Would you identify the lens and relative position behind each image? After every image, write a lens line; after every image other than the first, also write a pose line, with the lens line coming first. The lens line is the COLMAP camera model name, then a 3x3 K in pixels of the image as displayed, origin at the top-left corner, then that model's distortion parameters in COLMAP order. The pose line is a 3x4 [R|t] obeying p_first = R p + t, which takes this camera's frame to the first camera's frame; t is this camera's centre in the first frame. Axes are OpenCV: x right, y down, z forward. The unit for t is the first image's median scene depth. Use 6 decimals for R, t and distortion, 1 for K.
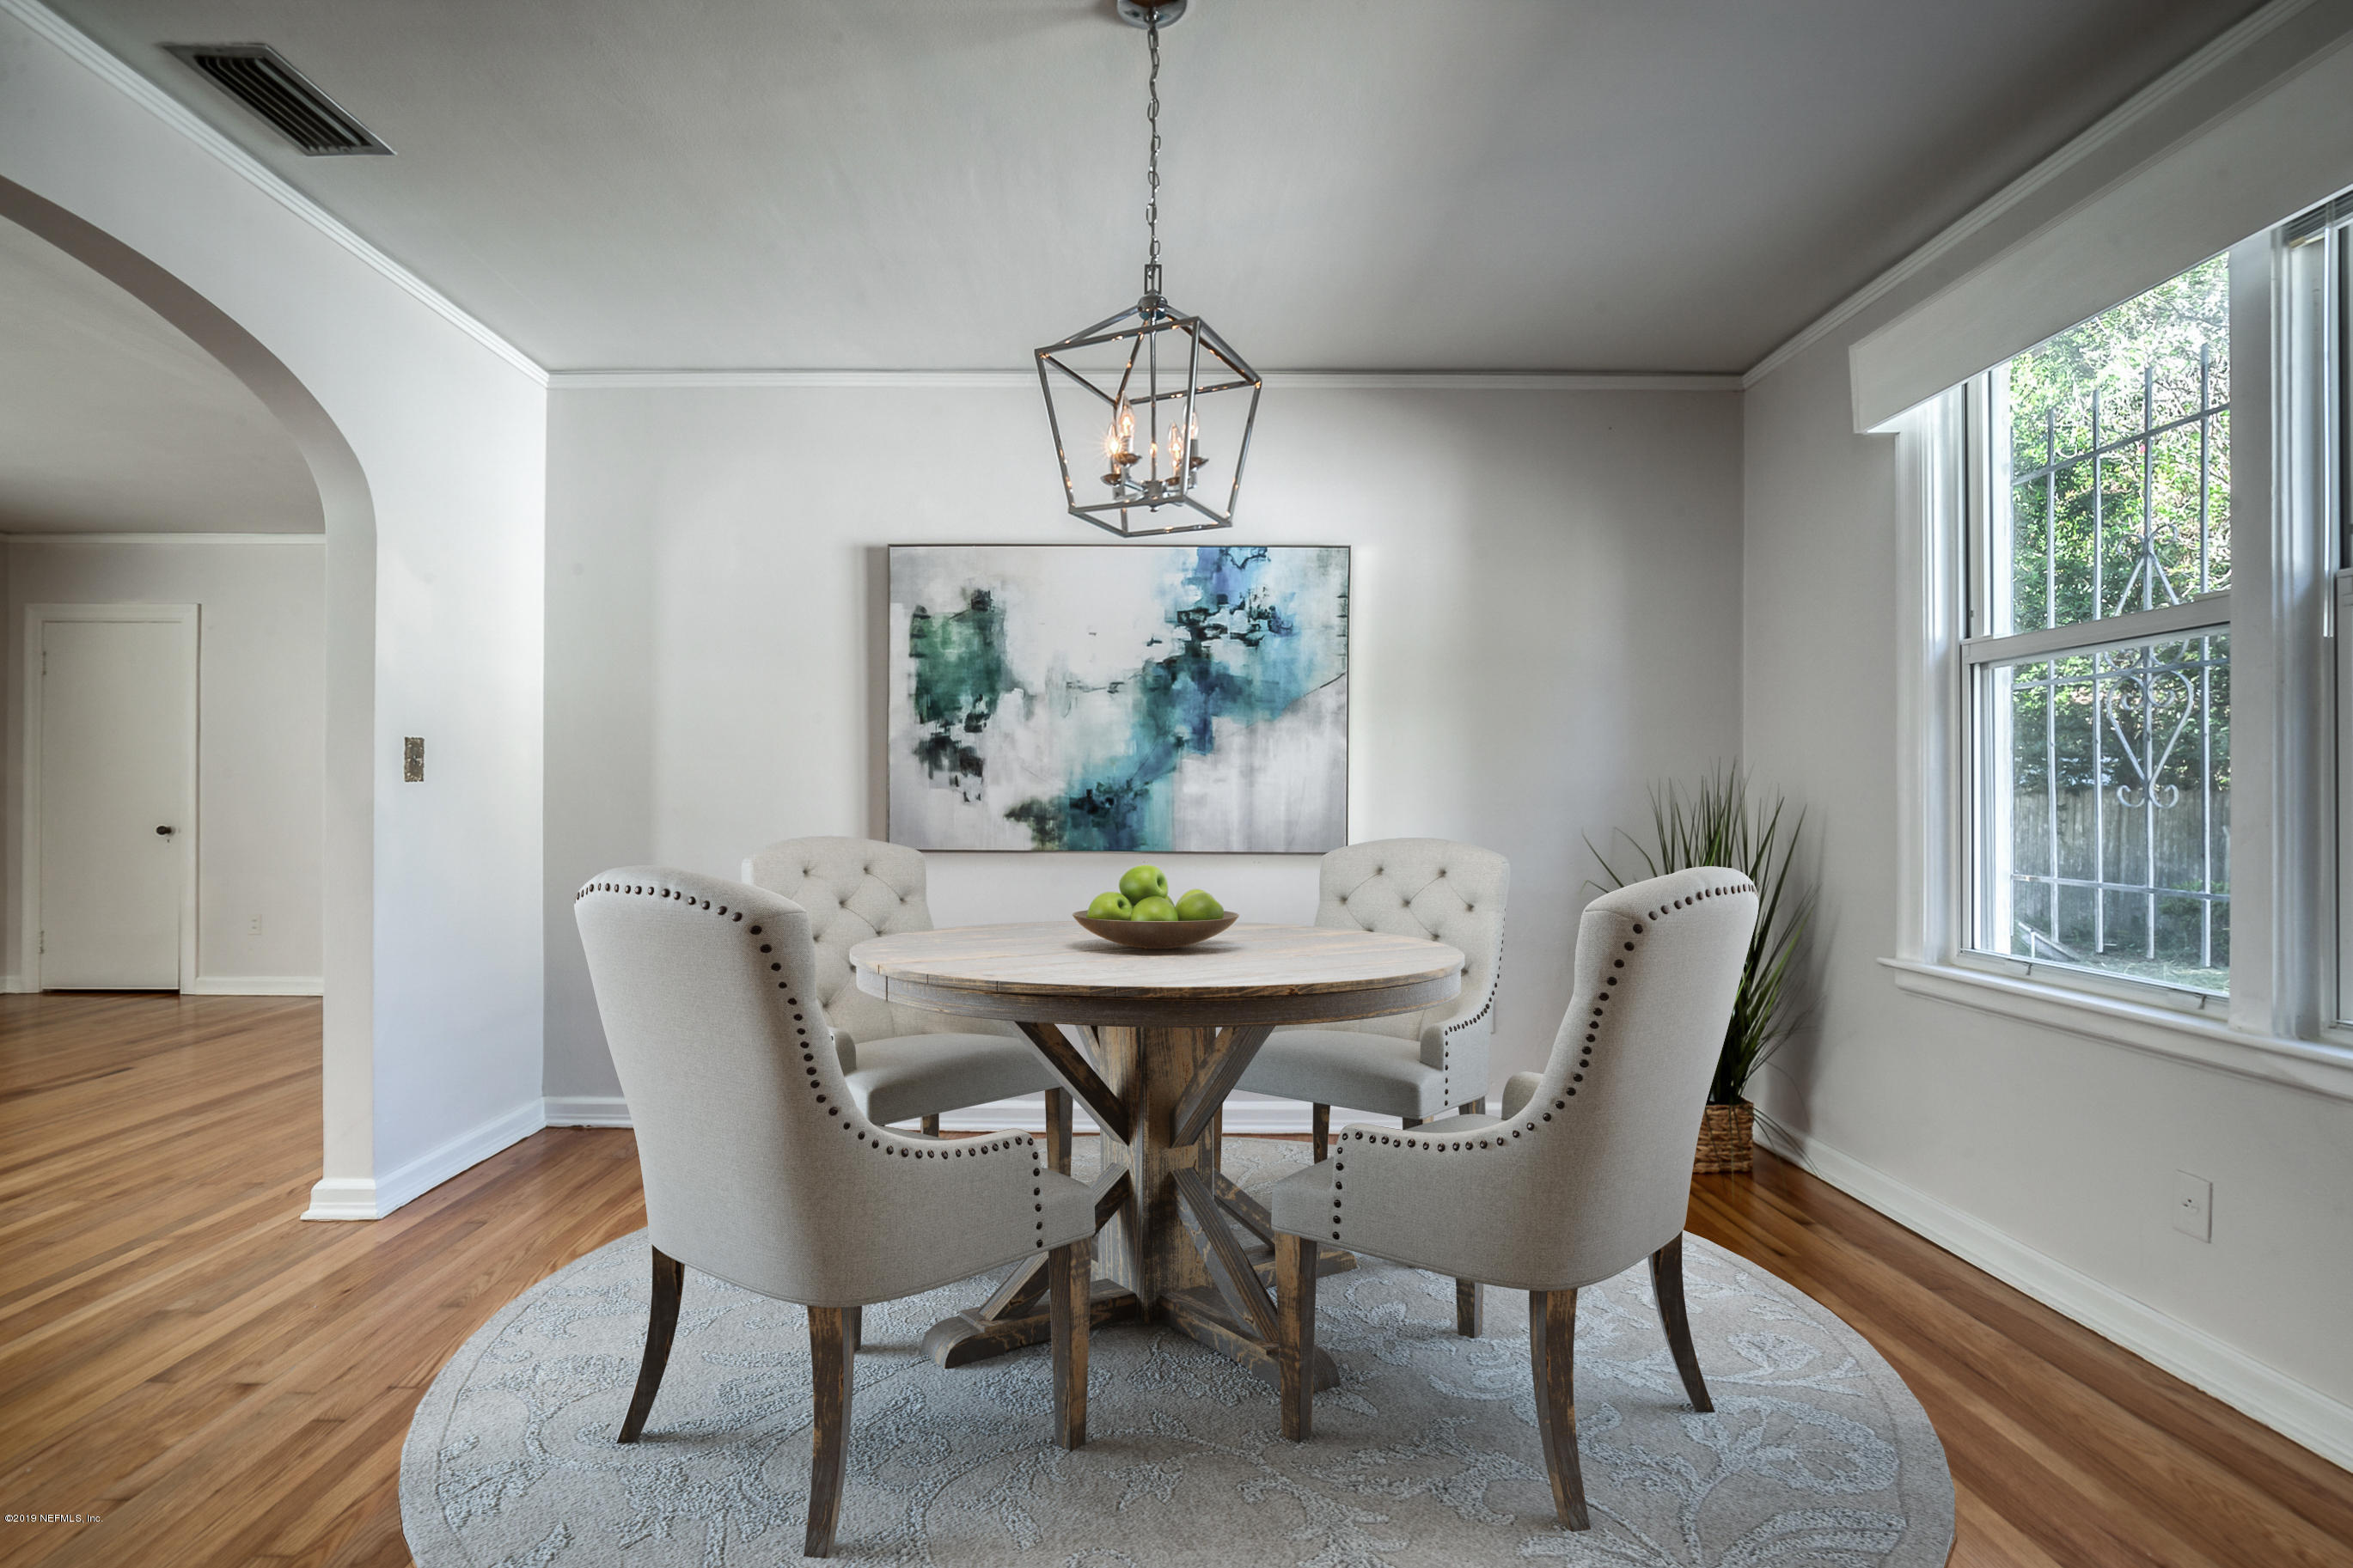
lens RADIAL K [[1104.0, 0, 1176.5], [0, 1104.0, 784.0], [0, 0, 1]] dist [-0.017156, 0.000305]
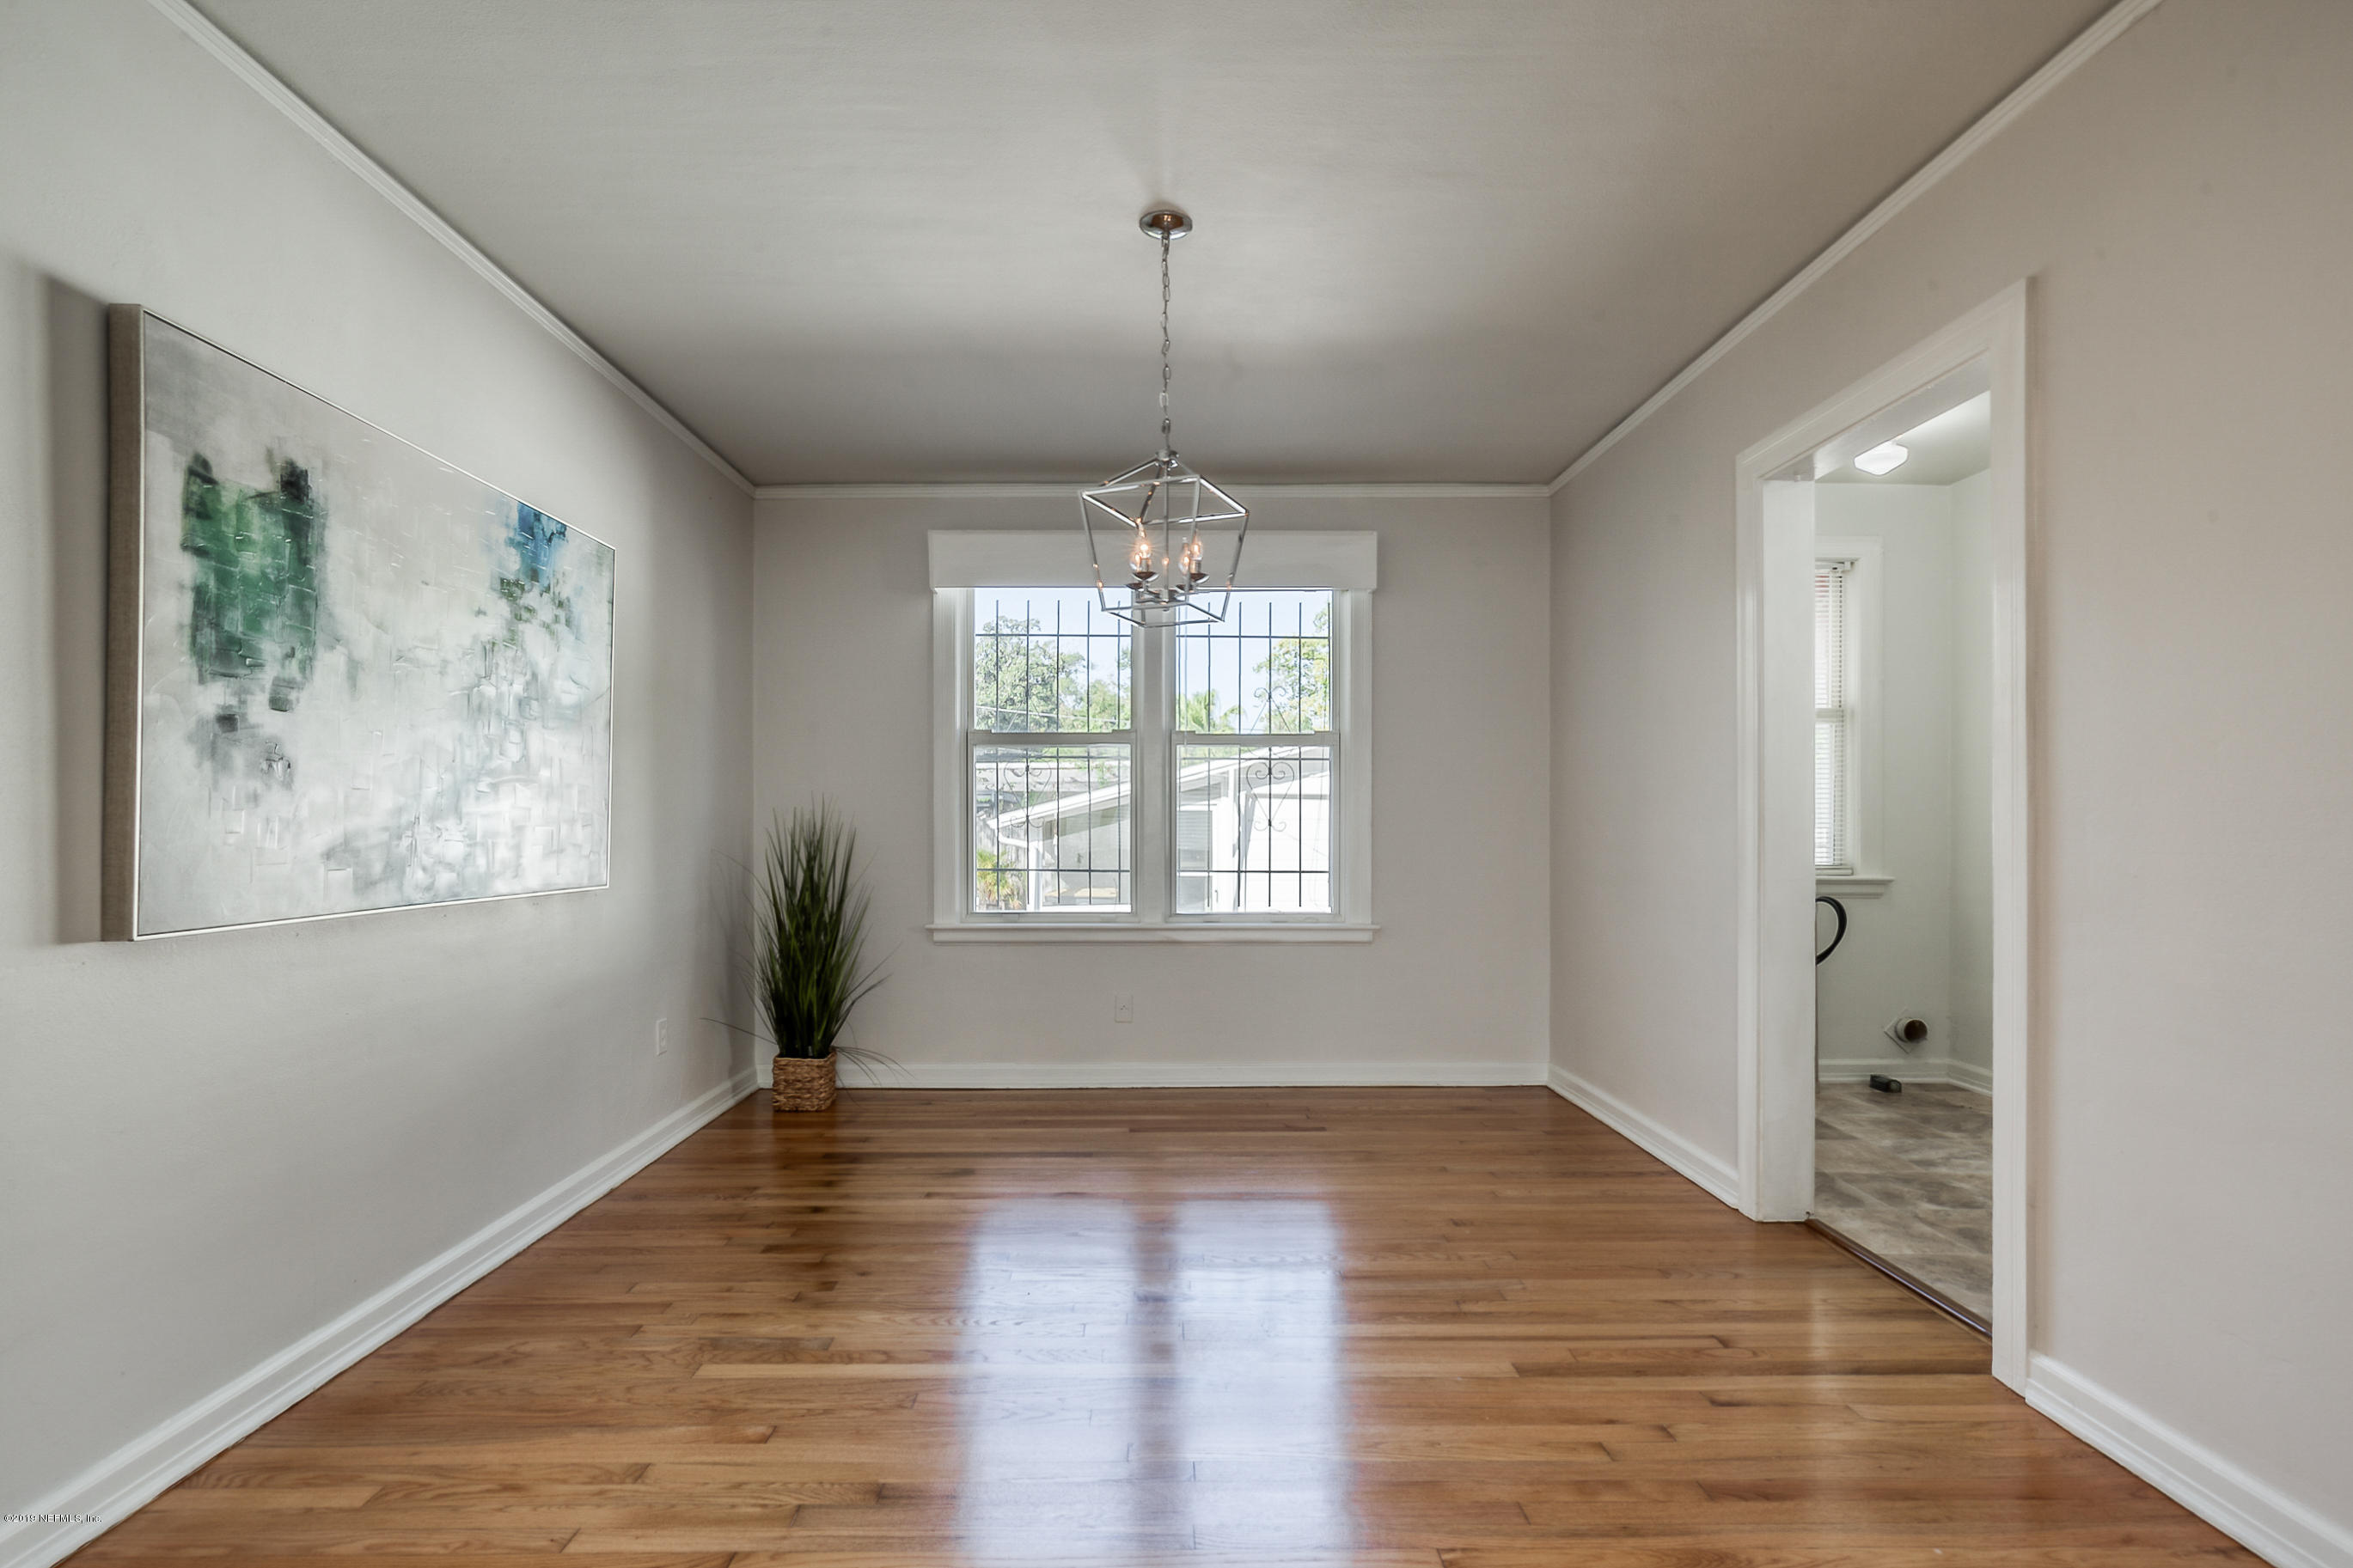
lens RADIAL K [[1075.8, 0, 1173.7], [0, 1075.8, 814.5], [0, 0, 1]] dist [-0.021077, 0.006780]
pose [[-0.029755, 0.001888, 0.999555, -0.742618], [-0.018354, 0.999829, -0.002435, -0.000971], [-0.999389, -0.018418, -0.029716, 0.557611]]
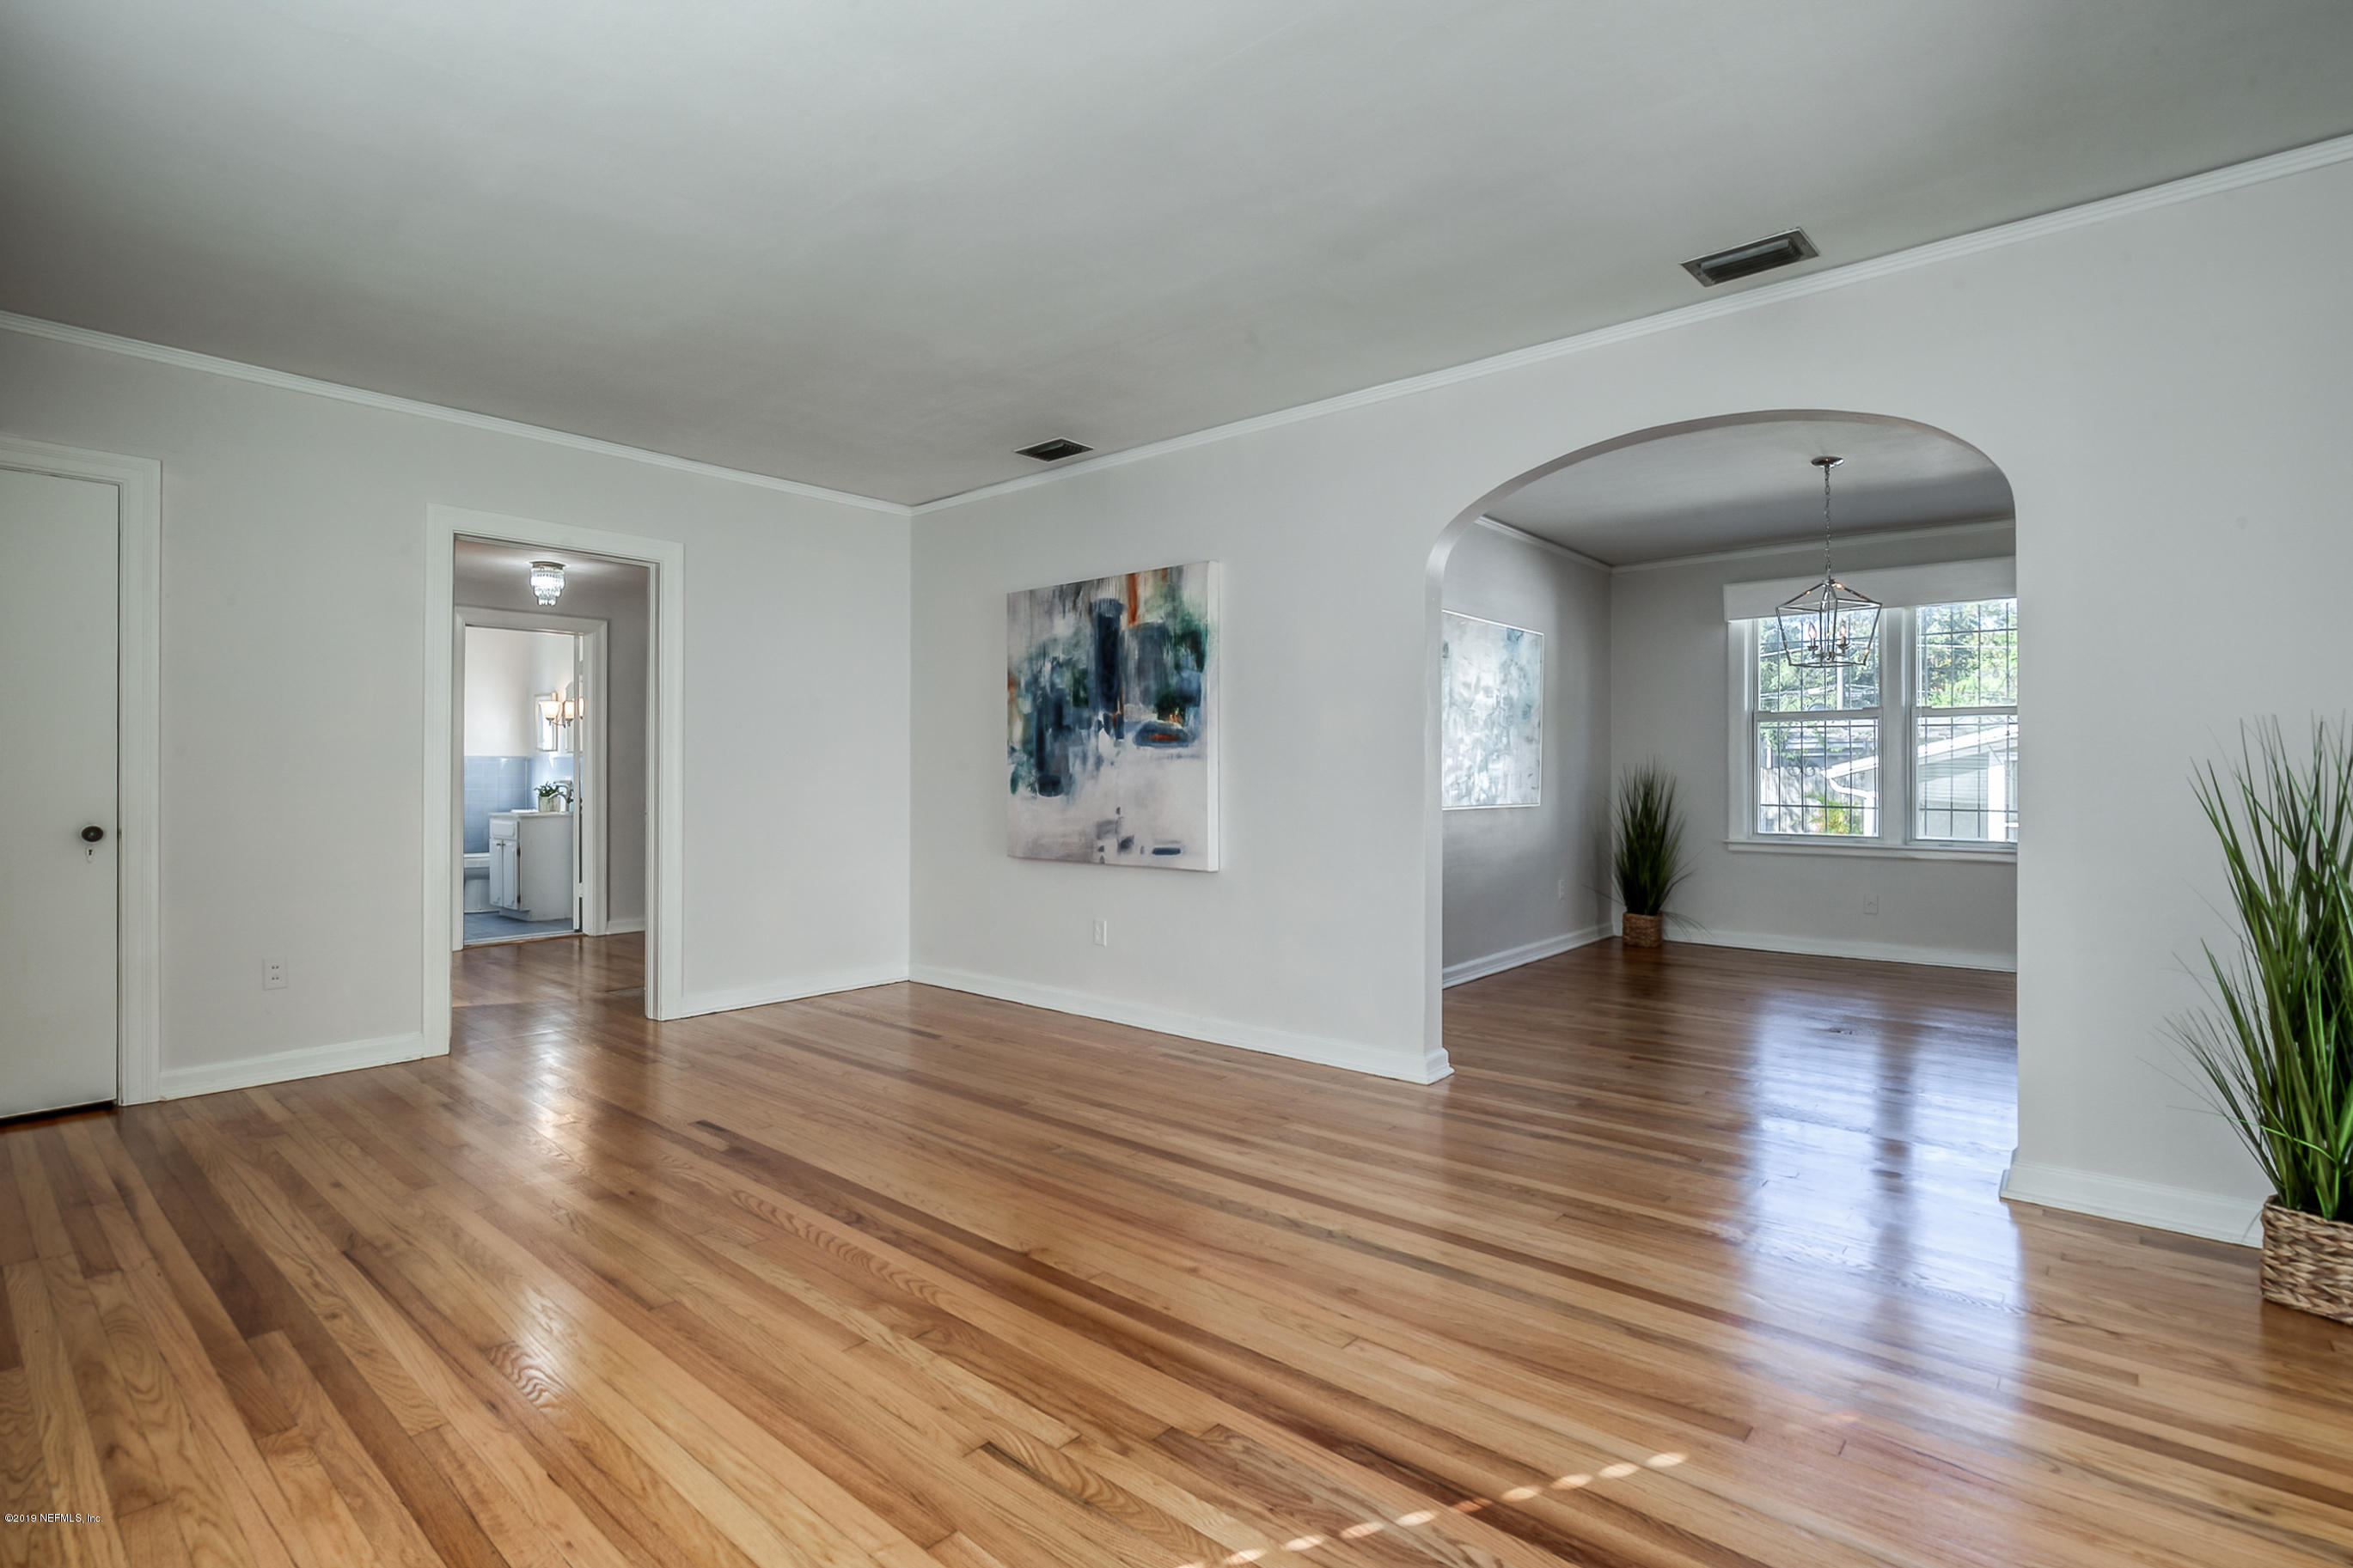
lens RADIAL K [[1104.0, 0, 1176.5], [0, 1104.0, 784.0], [0, 0, 1]] dist [-0.017156, 0.000305]
pose [[0.652924, -0.012498, 0.757320, -1.616834], [-0.009789, 0.999641, 0.024937, -0.008830], [-0.757360, -0.023695, 0.652568, 0.264035]]
